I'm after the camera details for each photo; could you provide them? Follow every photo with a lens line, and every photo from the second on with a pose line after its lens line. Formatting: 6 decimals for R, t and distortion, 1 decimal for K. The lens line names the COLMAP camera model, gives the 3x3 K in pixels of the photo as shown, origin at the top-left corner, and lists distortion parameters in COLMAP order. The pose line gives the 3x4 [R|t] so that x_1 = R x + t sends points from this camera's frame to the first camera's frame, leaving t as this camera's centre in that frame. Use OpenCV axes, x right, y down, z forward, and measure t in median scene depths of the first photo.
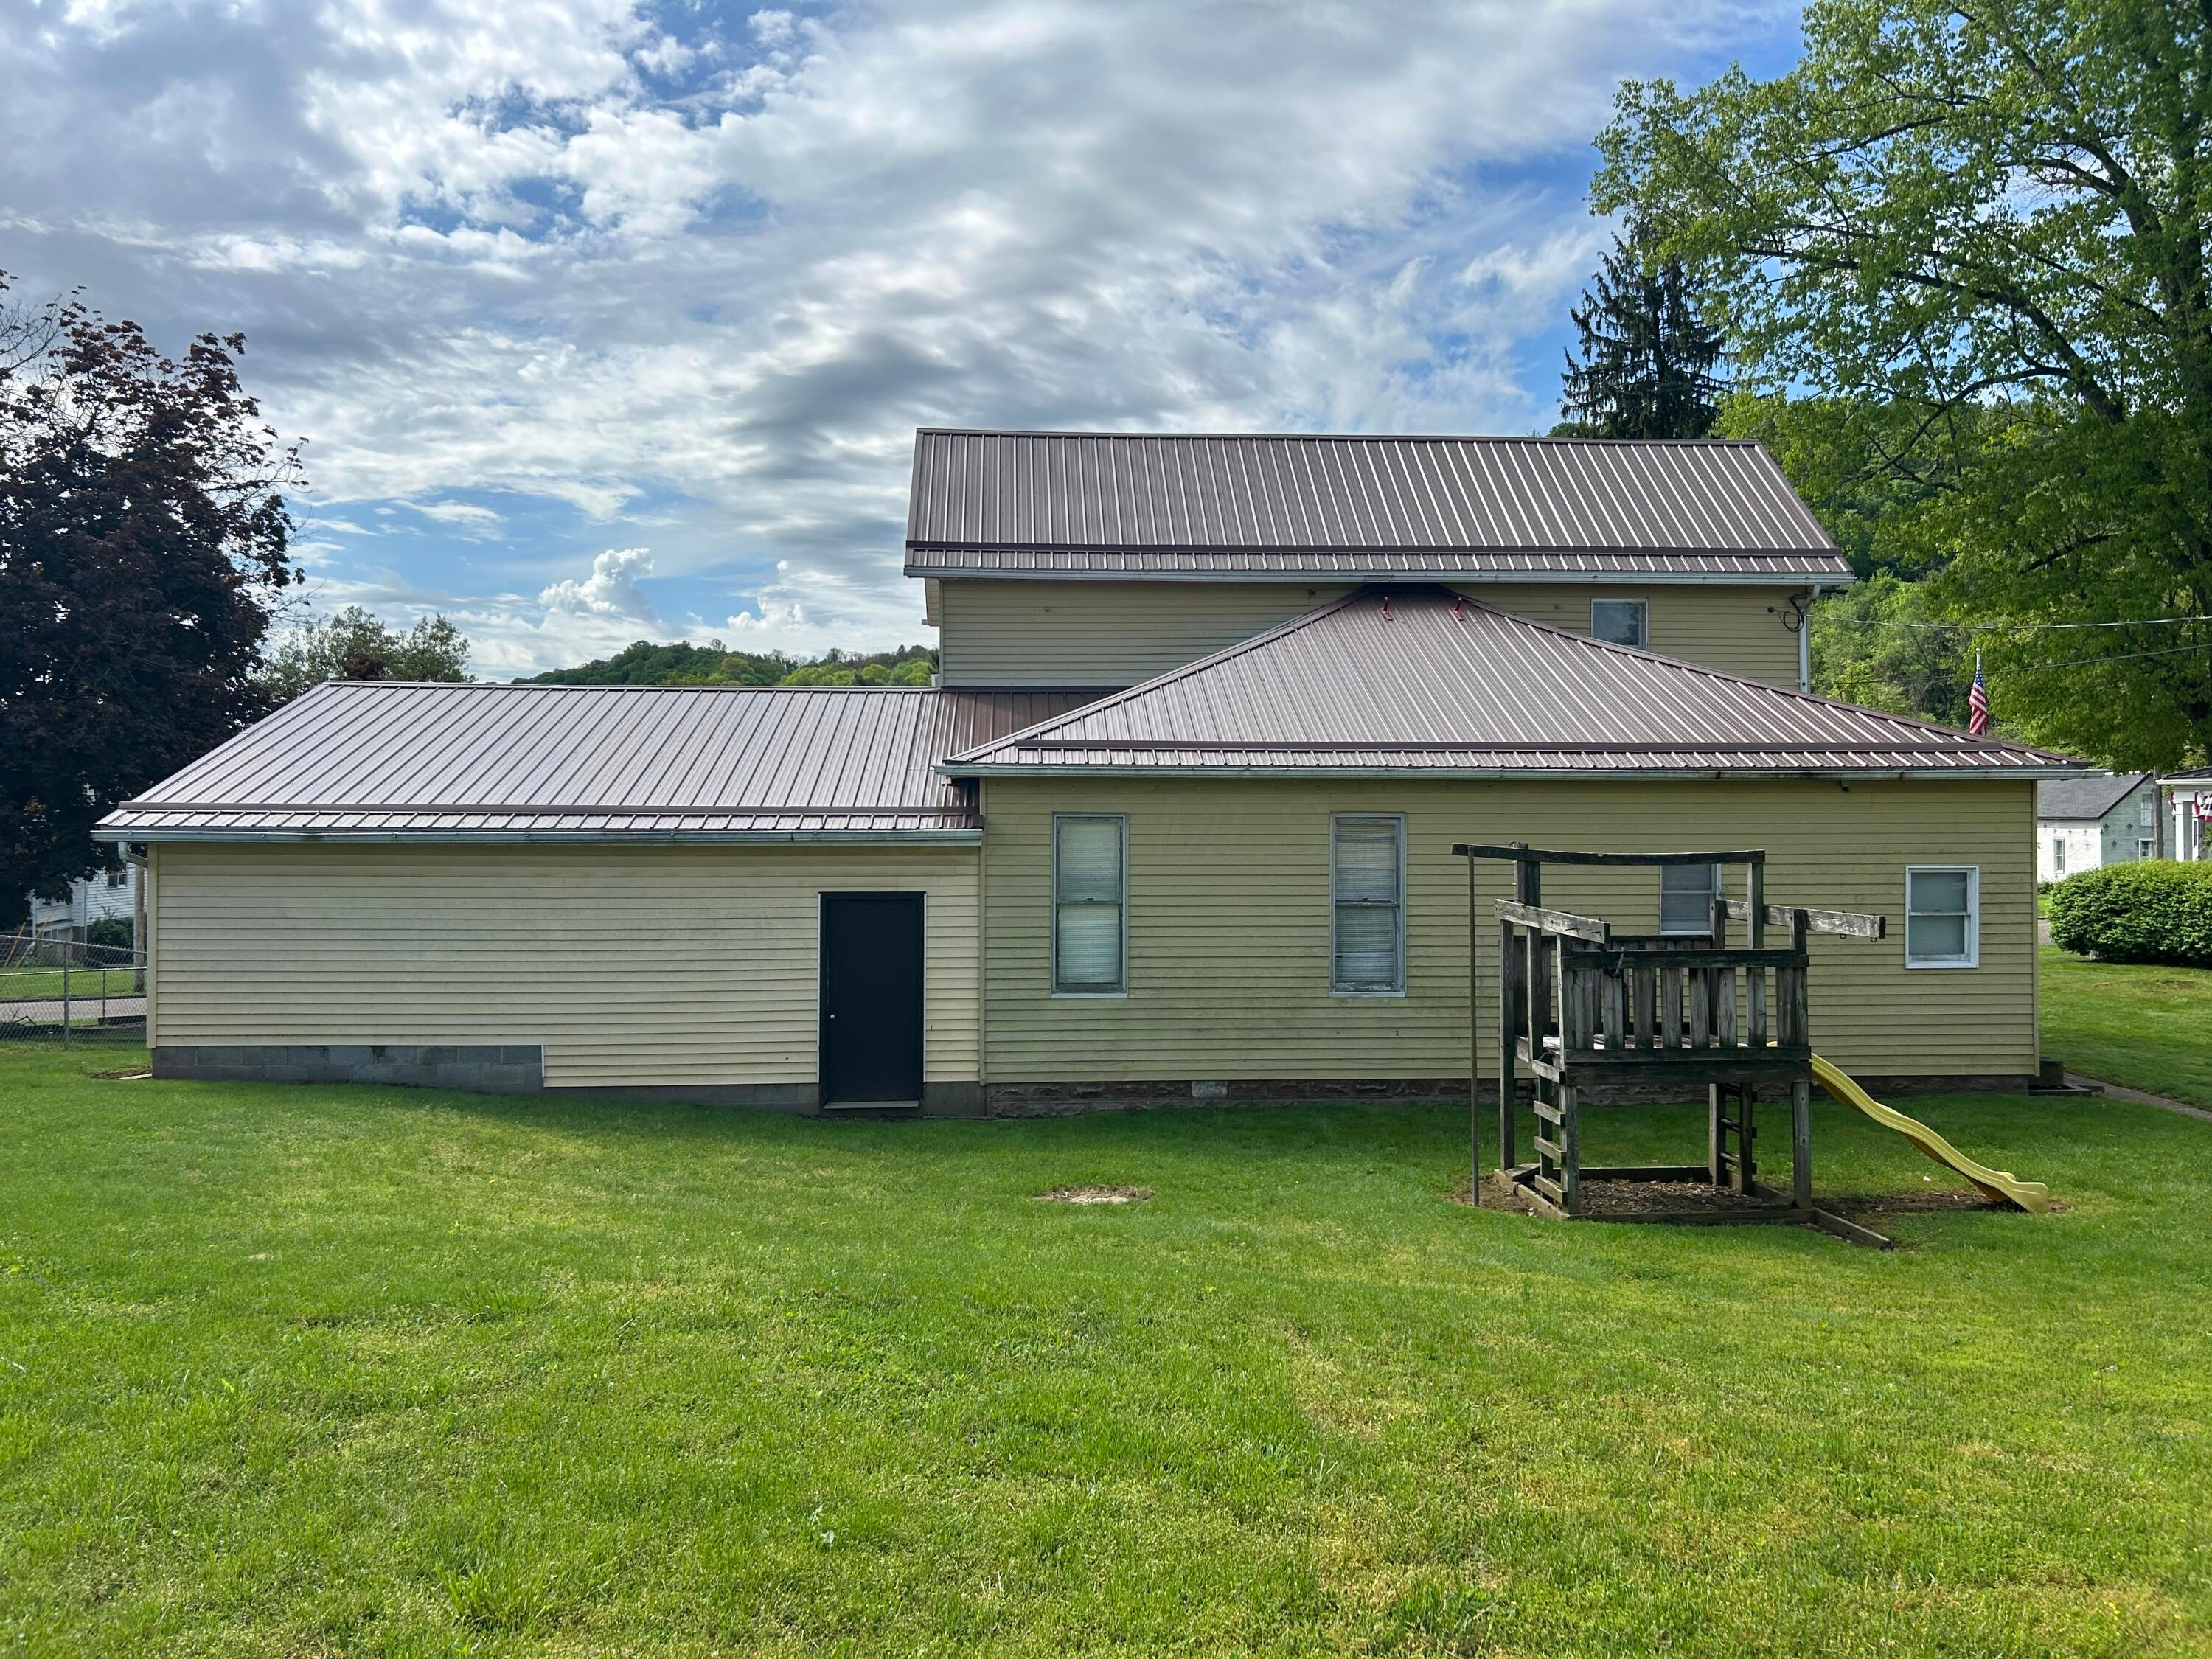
lens RADIAL K [[1669.7, 0, 1106.0], [0, 1669.7, 829.5], [0, 0, 1]] dist [0.037589, -0.002256]
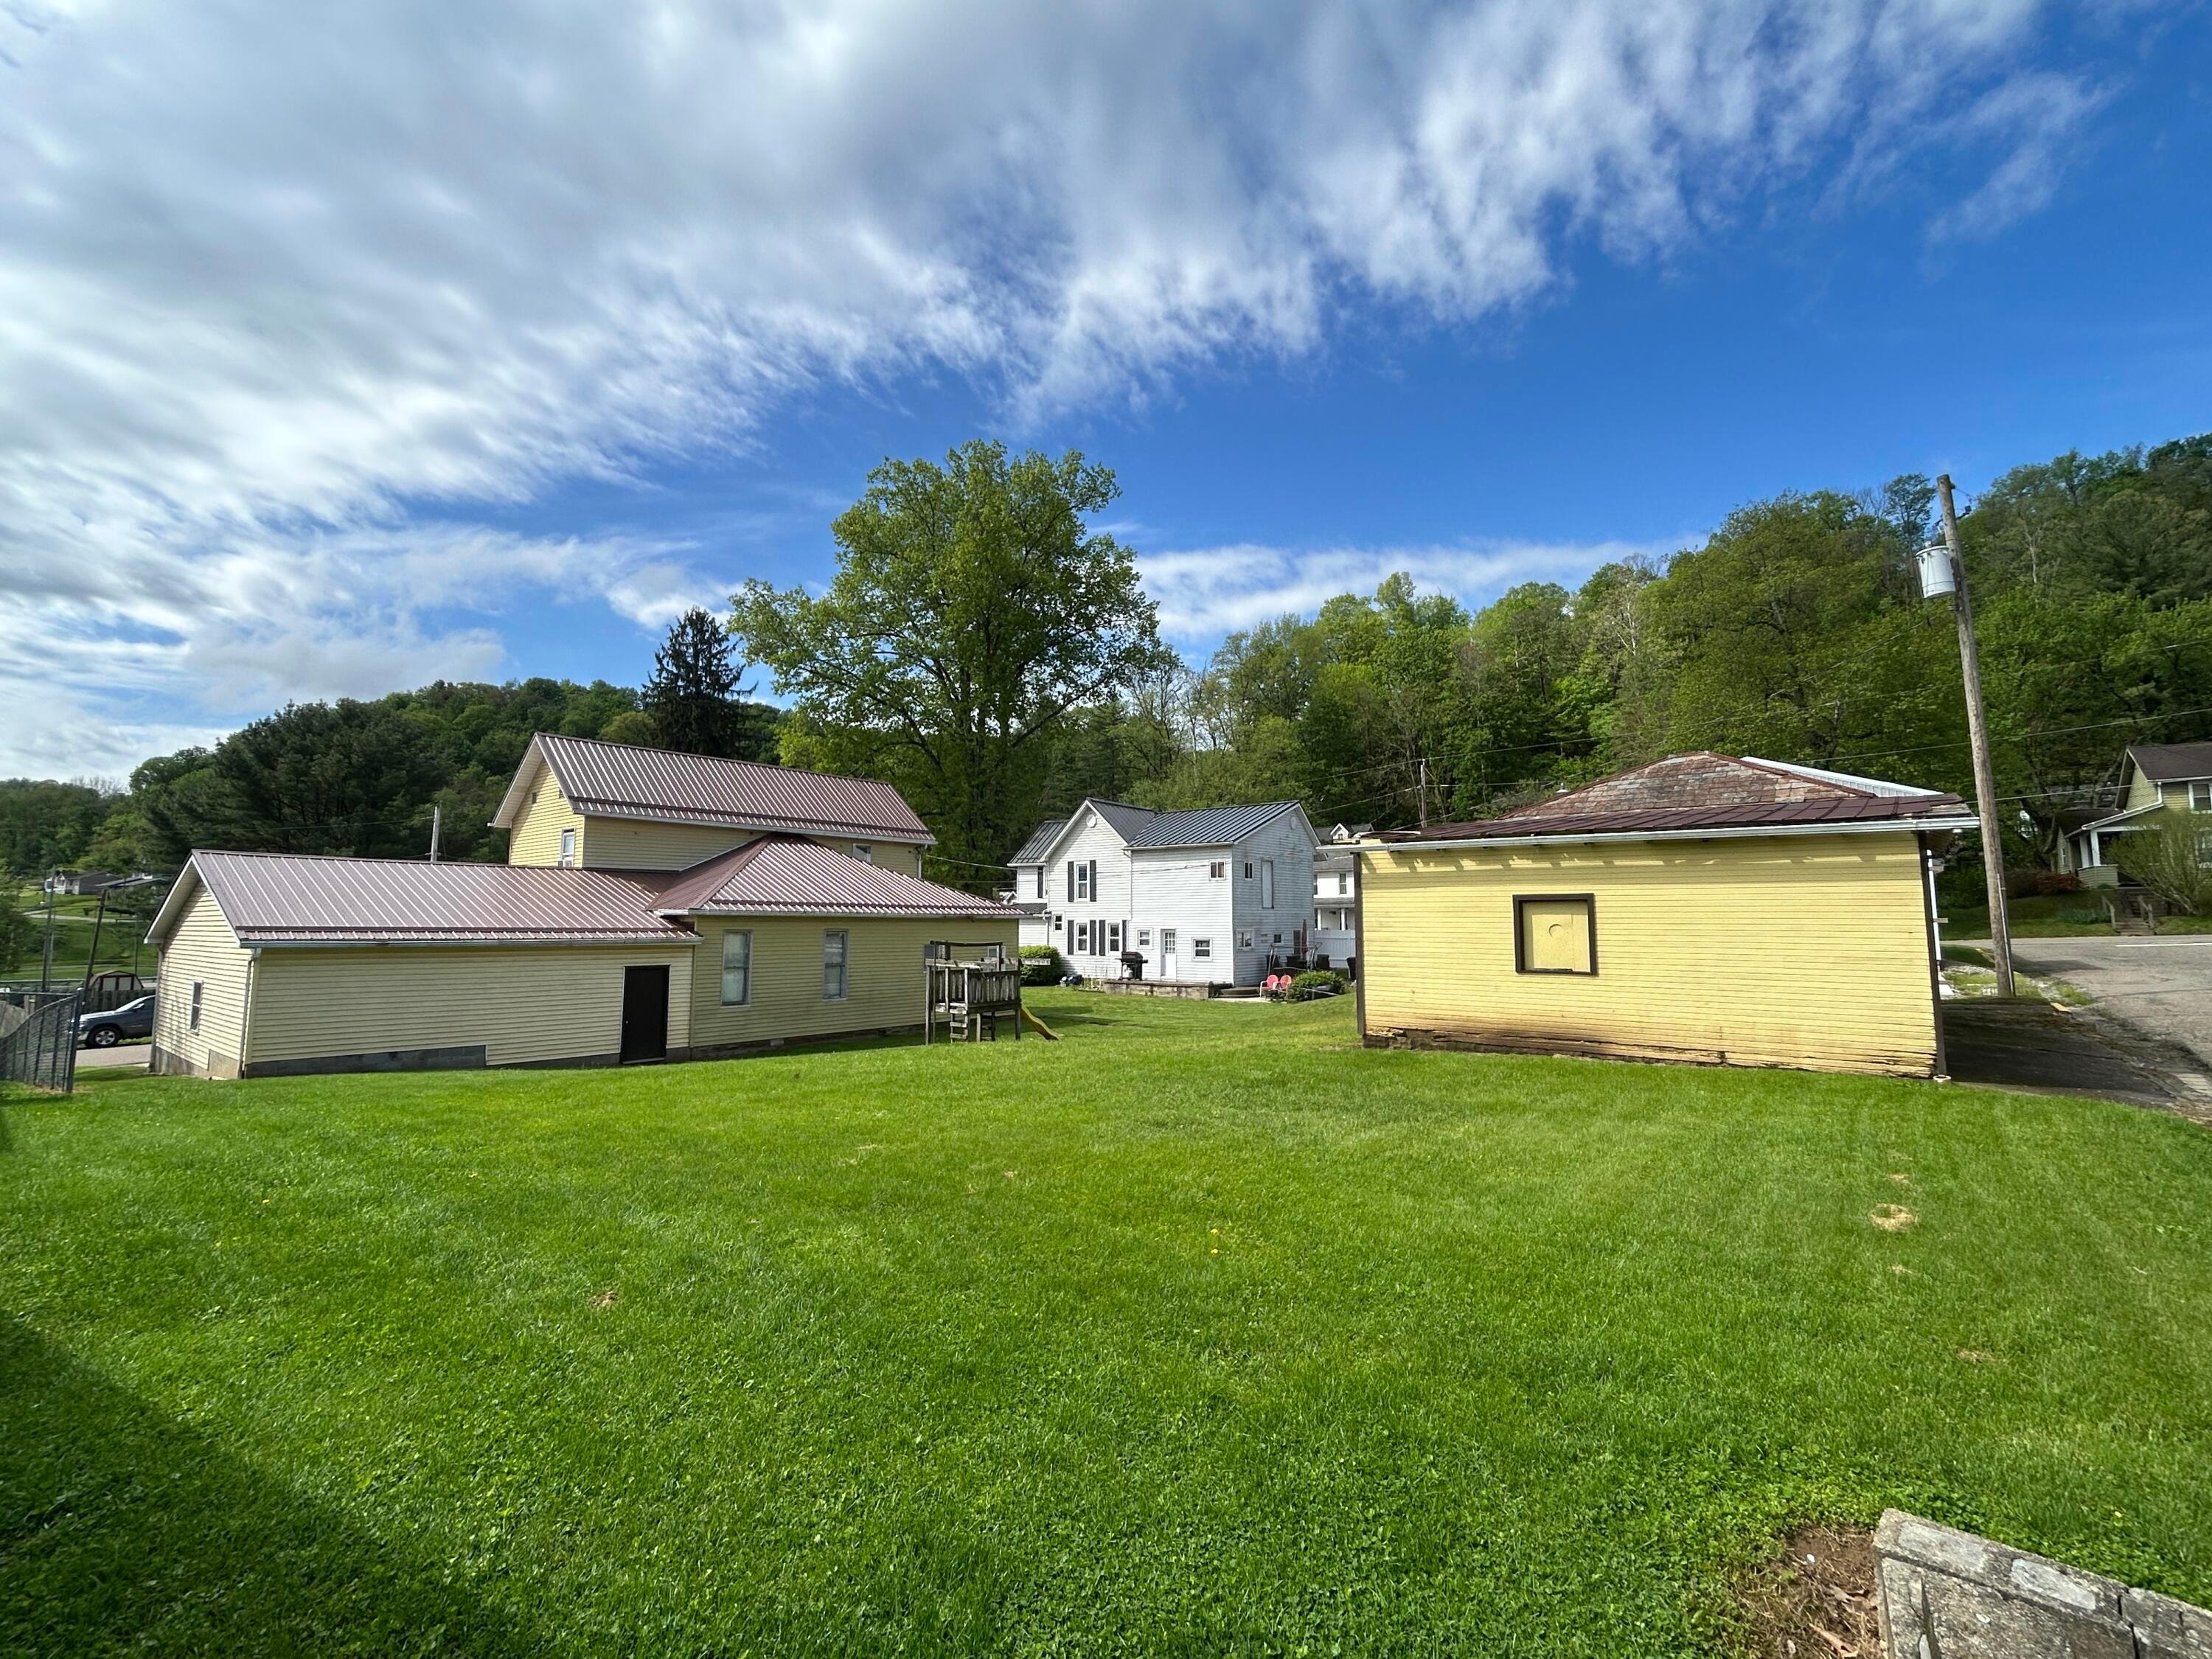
lens RADIAL K [[962.6, 0, 1106.0], [0, 962.6, 829.5], [0, 0, 1]] dist [0.000090, 0.000027]
pose [[0.694562, 0.073852, 0.715632, -0.639947], [0.006190, 0.994067, -0.108594, -0.000024], [-0.719406, 0.079855, 0.689984, -0.349097]]
